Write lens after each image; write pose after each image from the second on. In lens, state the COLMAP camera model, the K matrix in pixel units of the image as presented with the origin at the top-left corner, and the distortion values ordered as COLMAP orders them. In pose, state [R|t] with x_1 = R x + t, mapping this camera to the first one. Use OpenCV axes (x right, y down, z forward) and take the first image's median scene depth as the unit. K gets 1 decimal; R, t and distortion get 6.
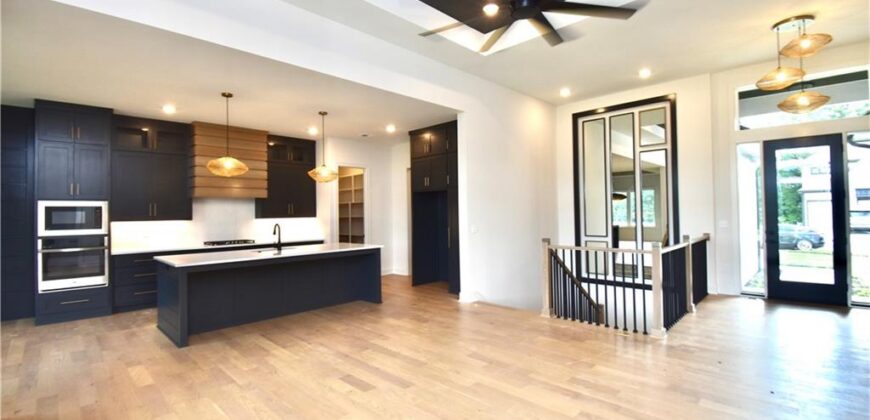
lens RADIAL K [[382.5, 0, 437.3], [0, 382.5, 205.8], [0, 0, 1]] dist [-0.011659, -0.008578]
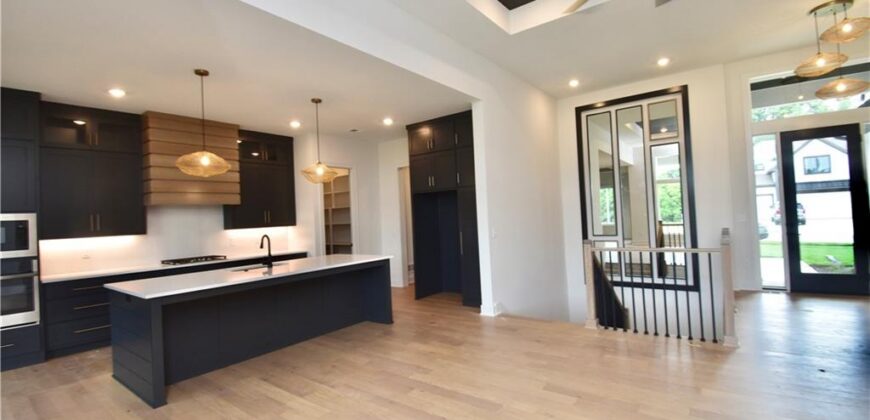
lens RADIAL K [[382.5, 0, 438.0], [0, 382.5, 207.5], [0, 0, 1]] dist [-0.011659, -0.008578]
pose [[0.991570, -0.027871, 0.126537, -0.150766], [0.028690, 0.999577, -0.004658, 0.003245], [-0.126353, 0.008249, 0.991951, 0.141668]]
